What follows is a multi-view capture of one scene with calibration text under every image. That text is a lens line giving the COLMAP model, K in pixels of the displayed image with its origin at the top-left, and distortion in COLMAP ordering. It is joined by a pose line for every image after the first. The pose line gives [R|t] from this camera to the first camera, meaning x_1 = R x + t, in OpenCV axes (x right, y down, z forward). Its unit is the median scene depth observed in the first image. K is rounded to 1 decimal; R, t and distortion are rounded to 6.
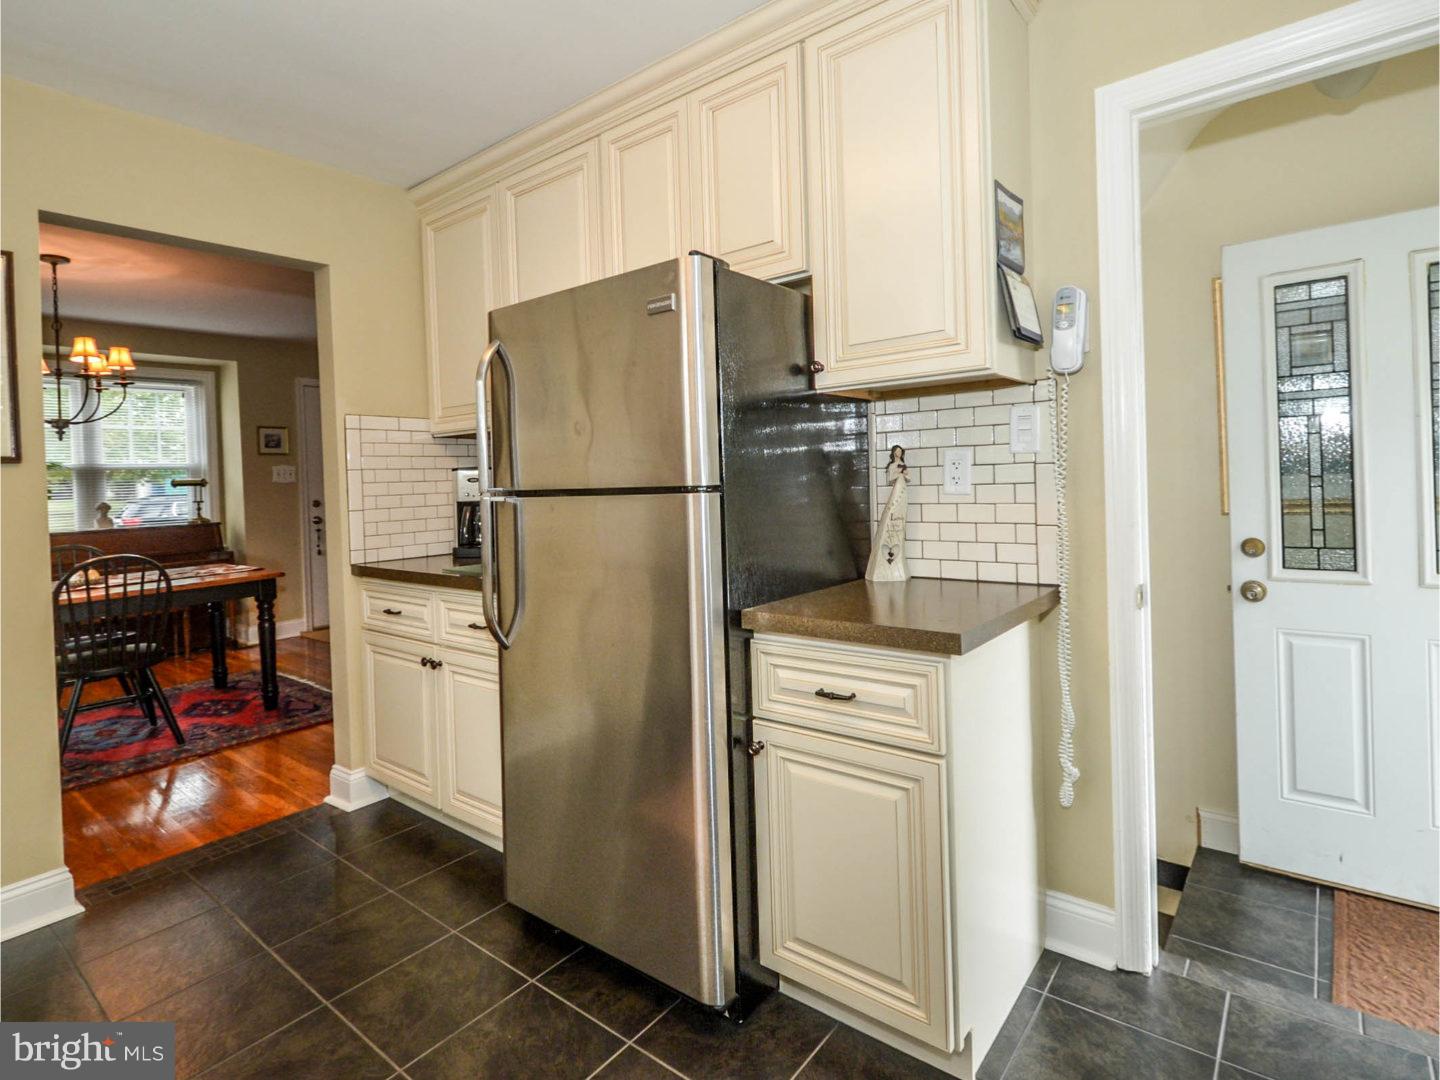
lens RADIAL K [[742.5, 0, 722.6], [0, 742.5, 486.3], [0, 0, 1]] dist [-0.002229, -0.001822]
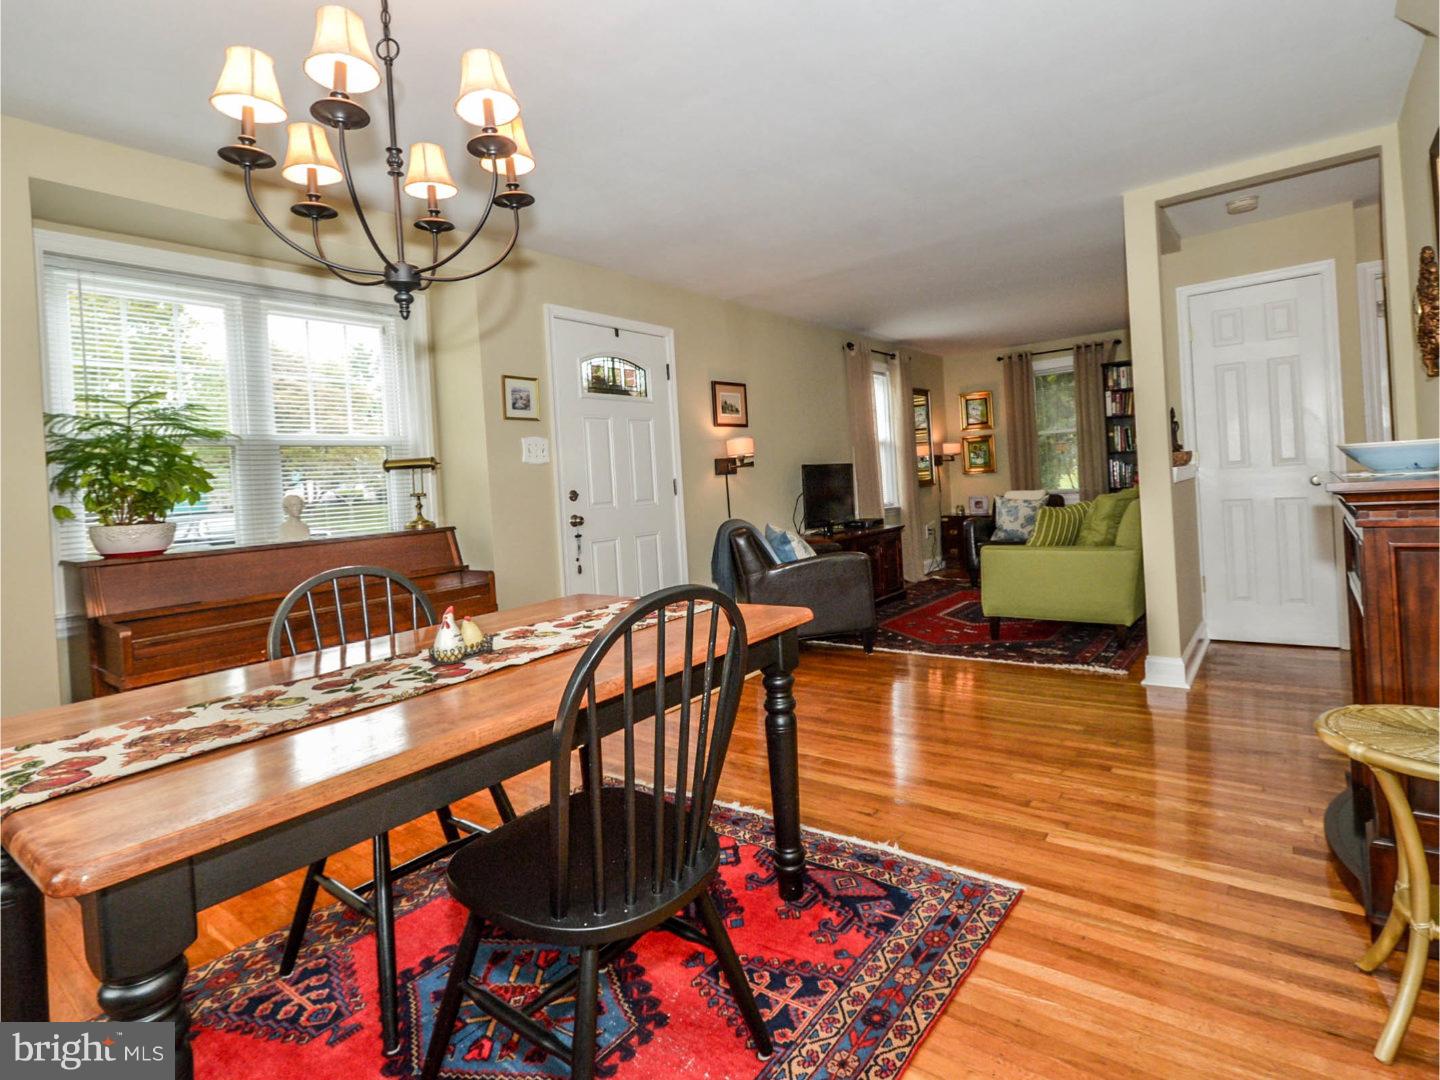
lens RADIAL K [[743.9, 0, 726.2], [0, 743.9, 476.6], [0, 0, 1]] dist [0.023055, -0.000129]
pose [[0.999272, -0.028232, 0.025663, -0.943434], [0.028797, 0.999345, -0.021918, 0.054690], [-0.025027, 0.022641, 0.999430, 0.734510]]
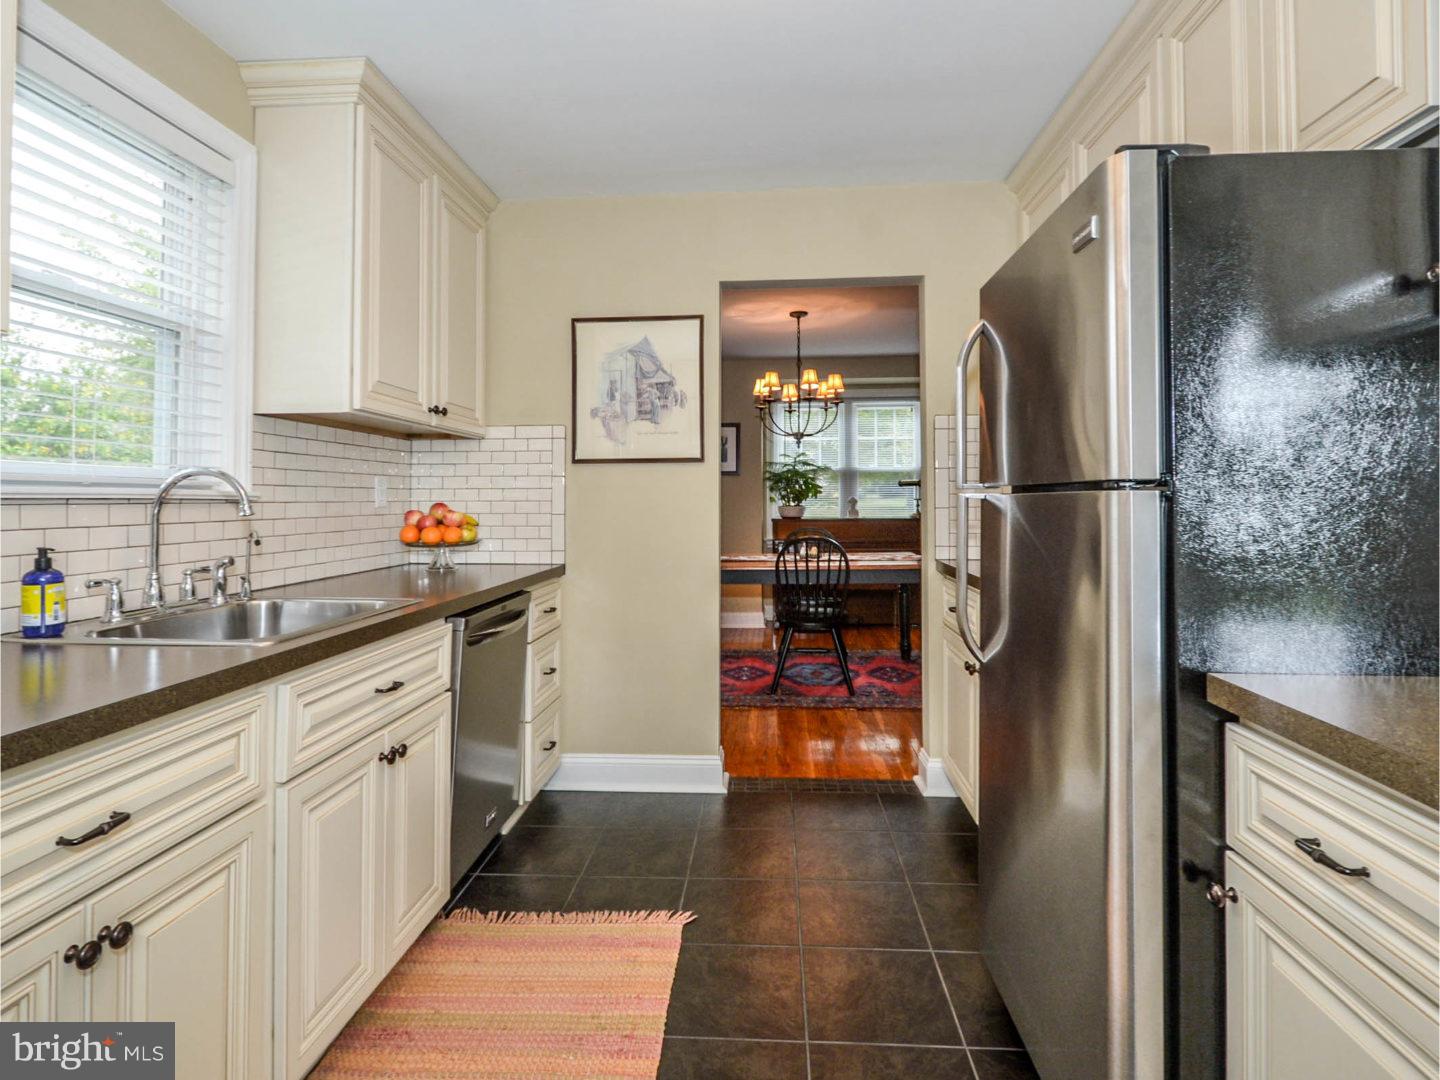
lens RADIAL K [[742.5, 0, 722.6], [0, 742.5, 486.3], [0, 0, 1]] dist [-0.002229, -0.001822]
pose [[0.569806, 0.017870, -0.821585, 0.176276], [-0.025896, 0.999657, 0.003784, 0.006593], [0.821371, 0.019120, 0.570074, 0.157045]]
